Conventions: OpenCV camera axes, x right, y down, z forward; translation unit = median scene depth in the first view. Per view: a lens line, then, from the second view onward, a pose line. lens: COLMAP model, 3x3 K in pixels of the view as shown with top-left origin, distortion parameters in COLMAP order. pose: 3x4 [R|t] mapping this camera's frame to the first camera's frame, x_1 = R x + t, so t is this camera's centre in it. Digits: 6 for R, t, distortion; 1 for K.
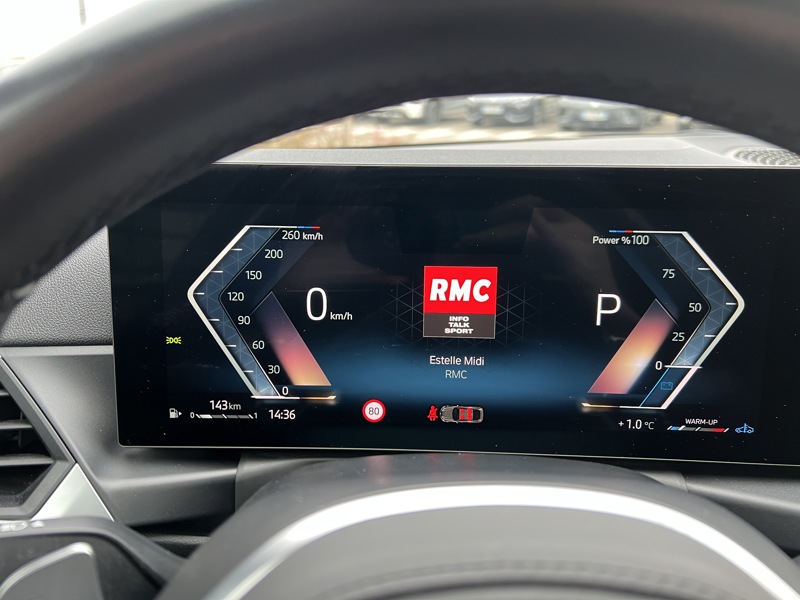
lens RADIAL K [[584.2, 0, 399.5], [0, 584.2, 293.8], [0, 0, 1]] dist [0.054897, -0.059023]
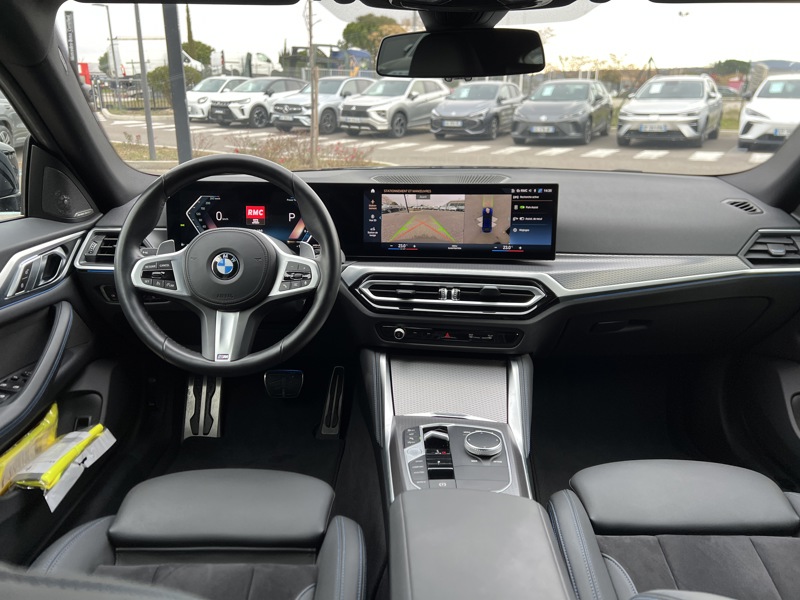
lens RADIAL K [[584.2, 0, 399.3], [0, 584.2, 299.6], [0, 0, 1]] dist [0.054897, -0.059023]
pose [[0.999144, -0.009795, 0.040185, 0.916853], [0.010066, 0.999928, -0.006530, 0.624659], [-0.040118, 0.006929, 0.999171, -3.035499]]
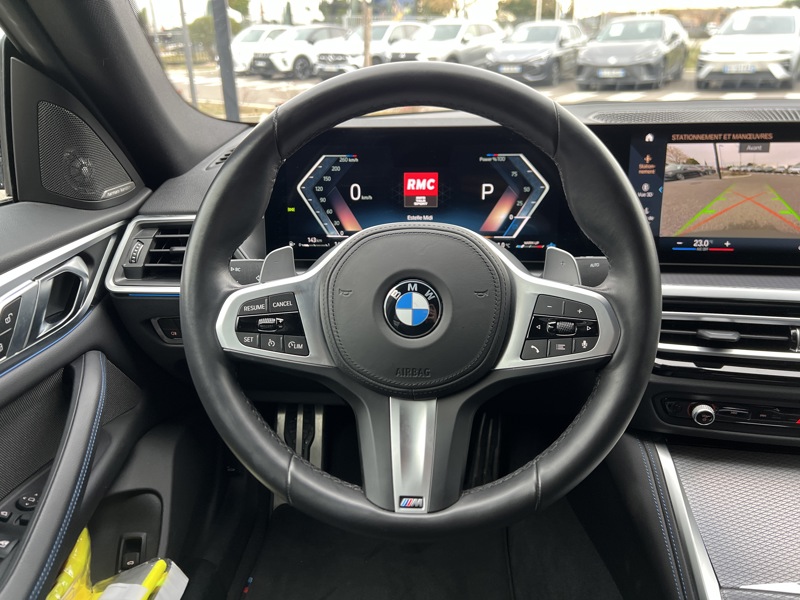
lens RADIAL K [[584.2, 0, 402.7], [0, 584.2, 304.9], [0, 0, 1]] dist [0.054897, -0.059023]
pose [[0.999625, -0.013177, -0.024022, 0.082235], [0.014922, 0.997151, 0.073944, 0.280493], [0.022979, -0.074274, 0.996973, -1.215873]]
